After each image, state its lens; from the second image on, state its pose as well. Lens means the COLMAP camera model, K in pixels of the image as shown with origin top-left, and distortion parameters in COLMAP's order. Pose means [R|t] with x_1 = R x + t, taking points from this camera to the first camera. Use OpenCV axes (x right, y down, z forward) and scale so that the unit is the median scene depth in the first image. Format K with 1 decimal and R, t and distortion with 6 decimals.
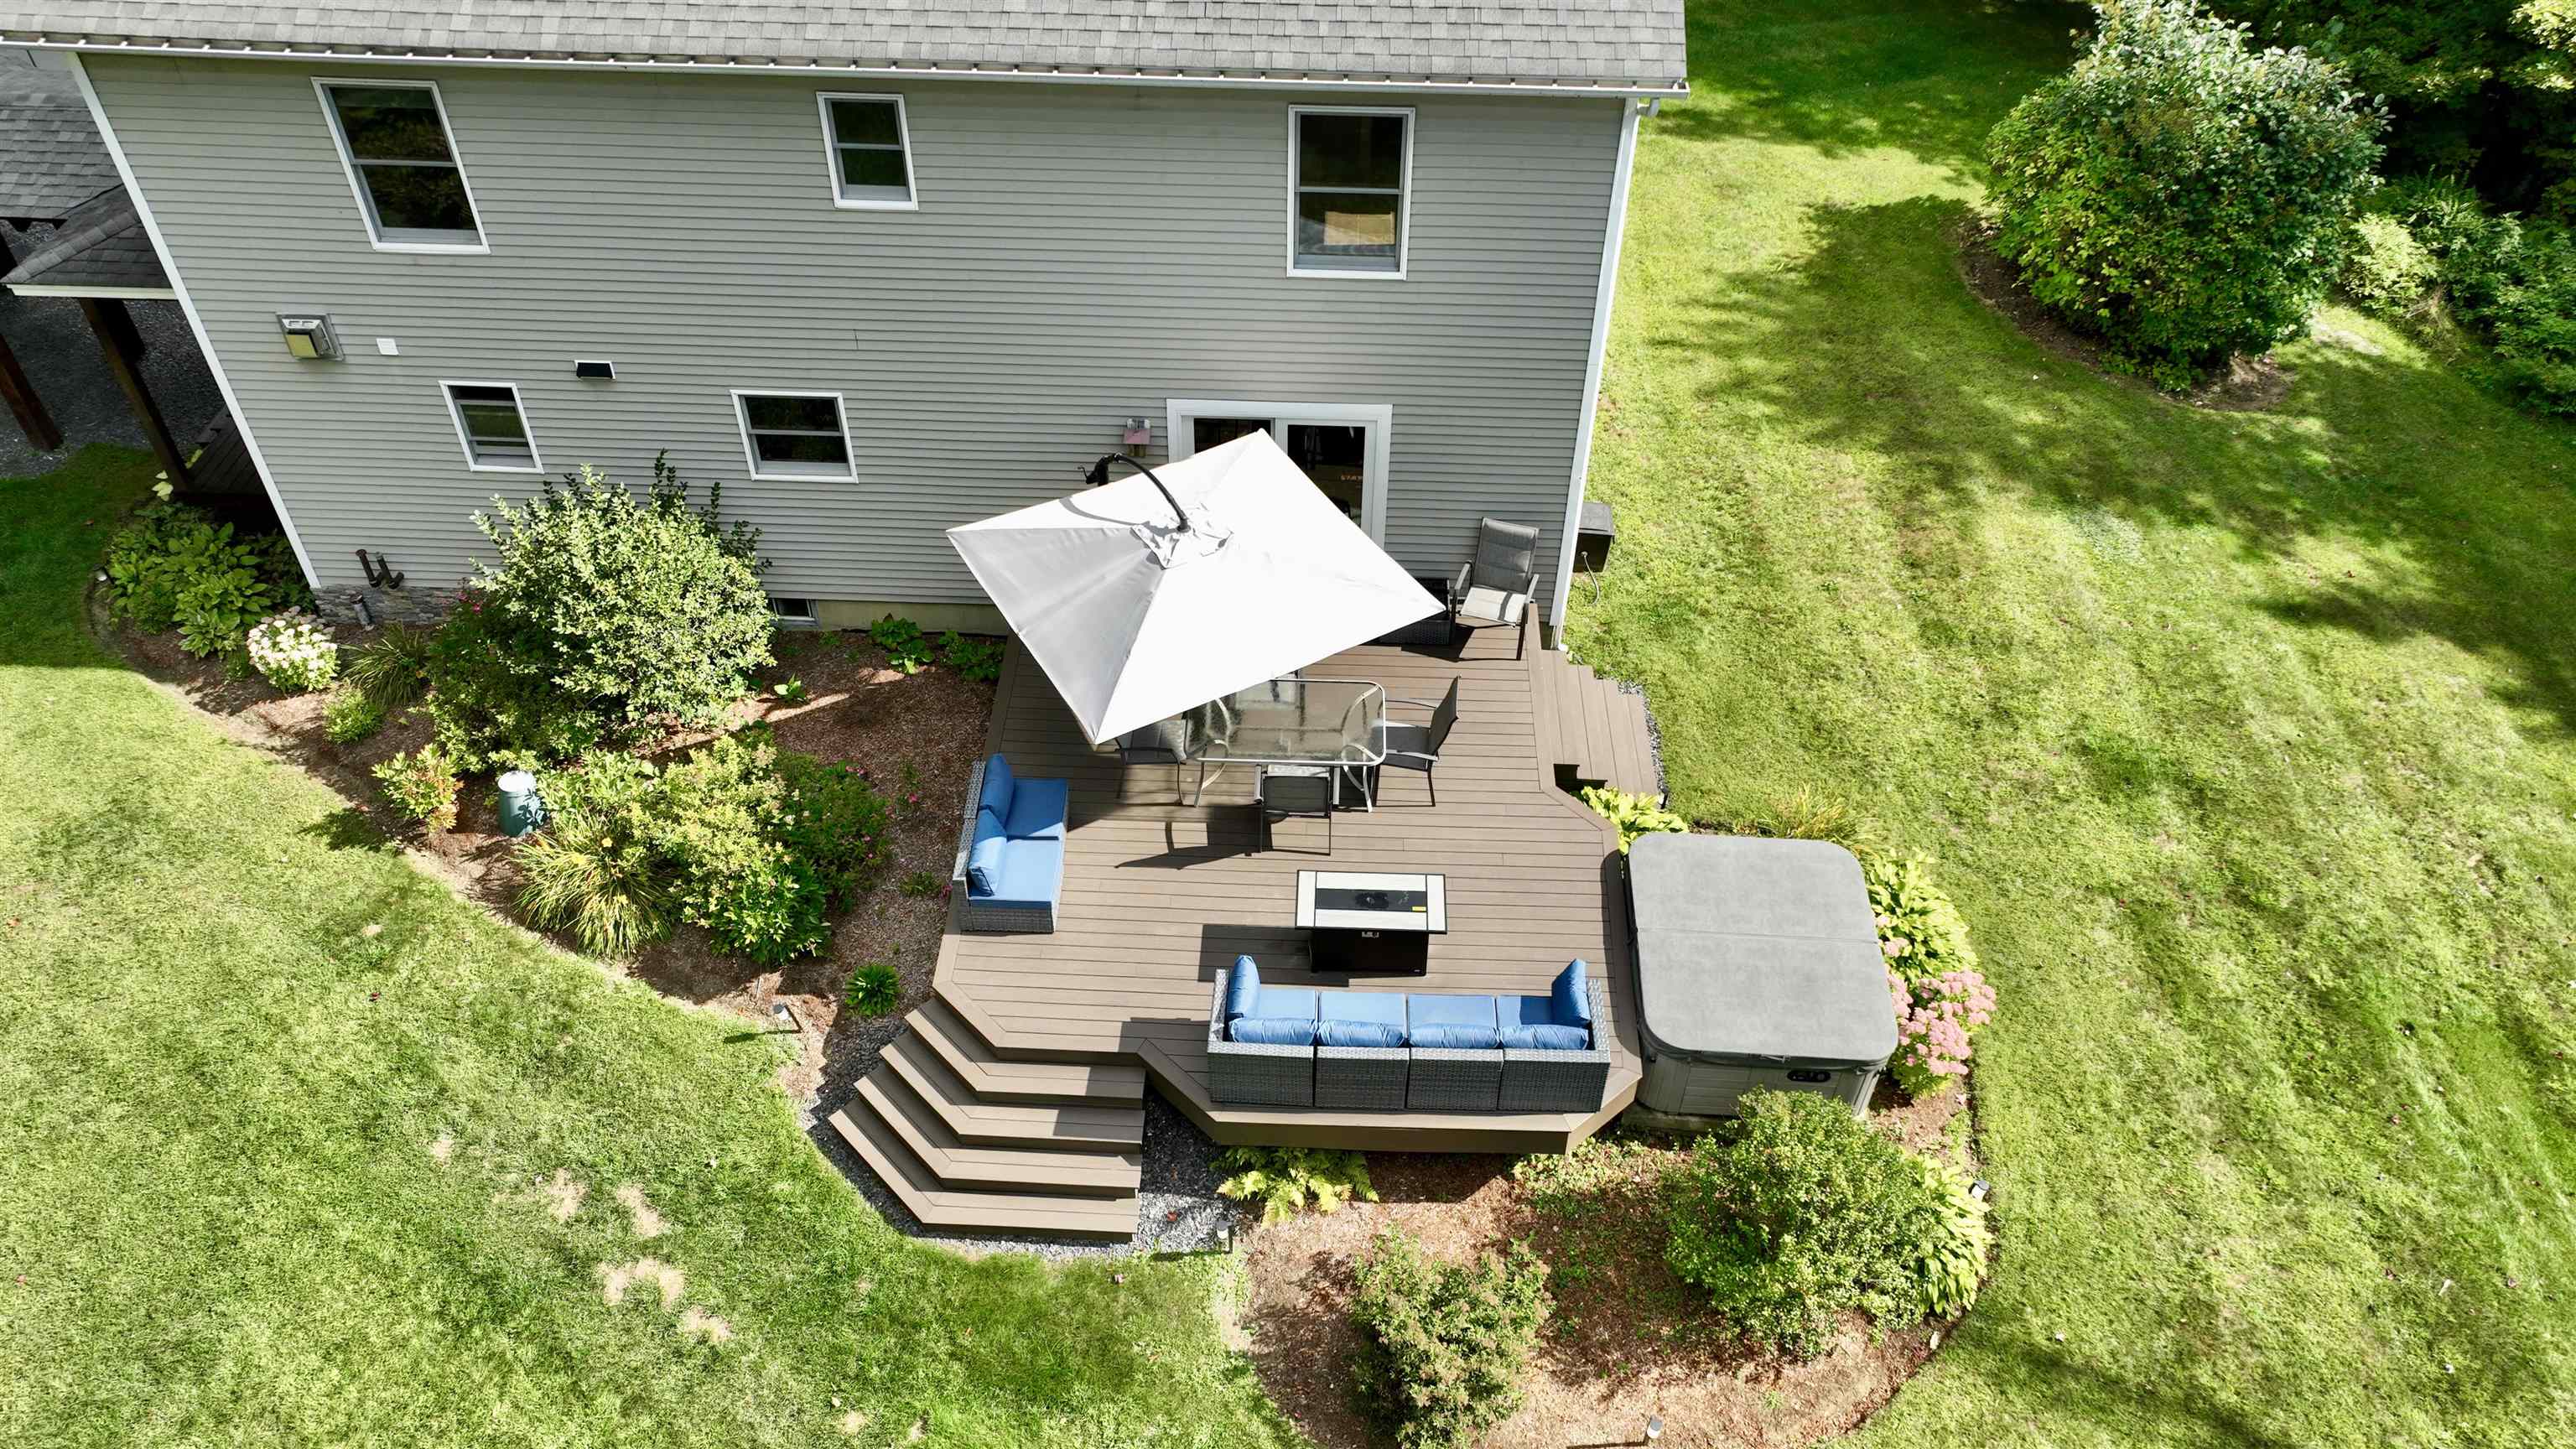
lens RADIAL K [[1763.6, 0, 1288.0], [0, 1763.6, 724.5], [0, 0, 1]] dist [-0.005960, -0.001843]
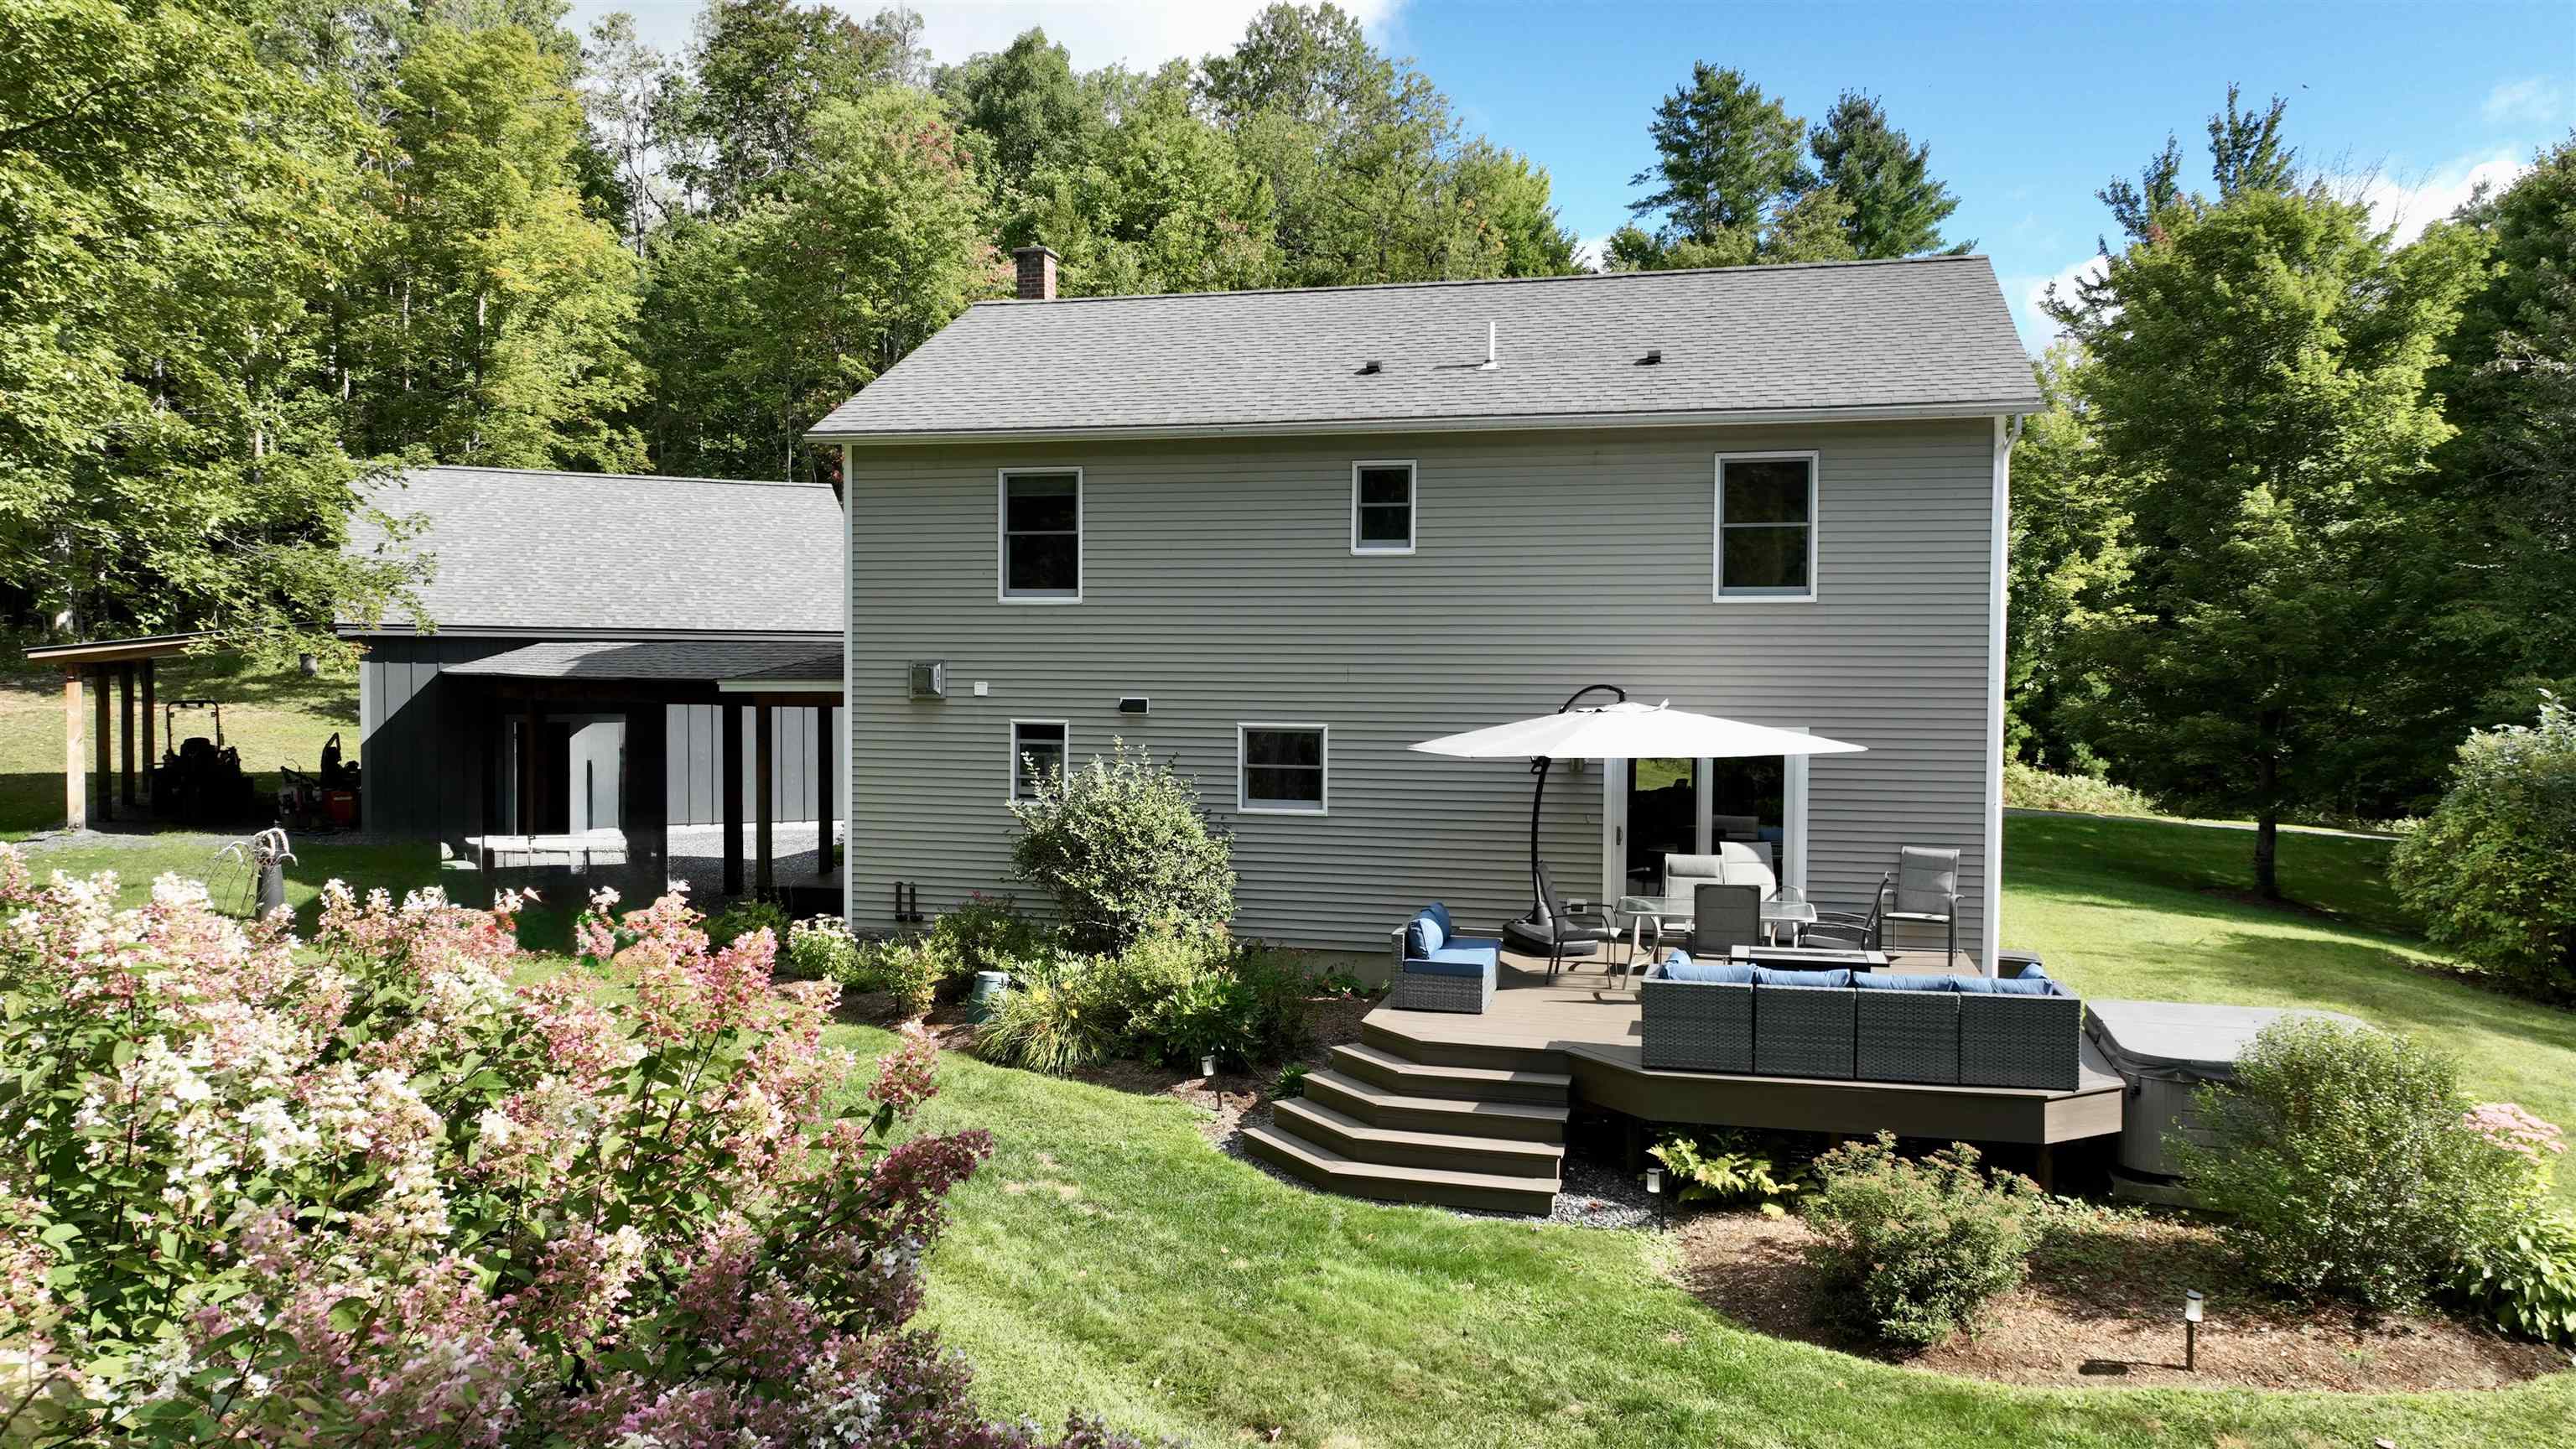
lens RADIAL K [[1763.6, 0, 1288.0], [0, 1763.6, 724.5], [0, 0, 1]] dist [-0.005960, -0.001843]
pose [[0.975529, 0.004451, -0.219825, -0.017688], [-0.145597, 0.762253, -0.630692, 0.572427], [0.164756, 0.647264, 0.744248, 0.109643]]
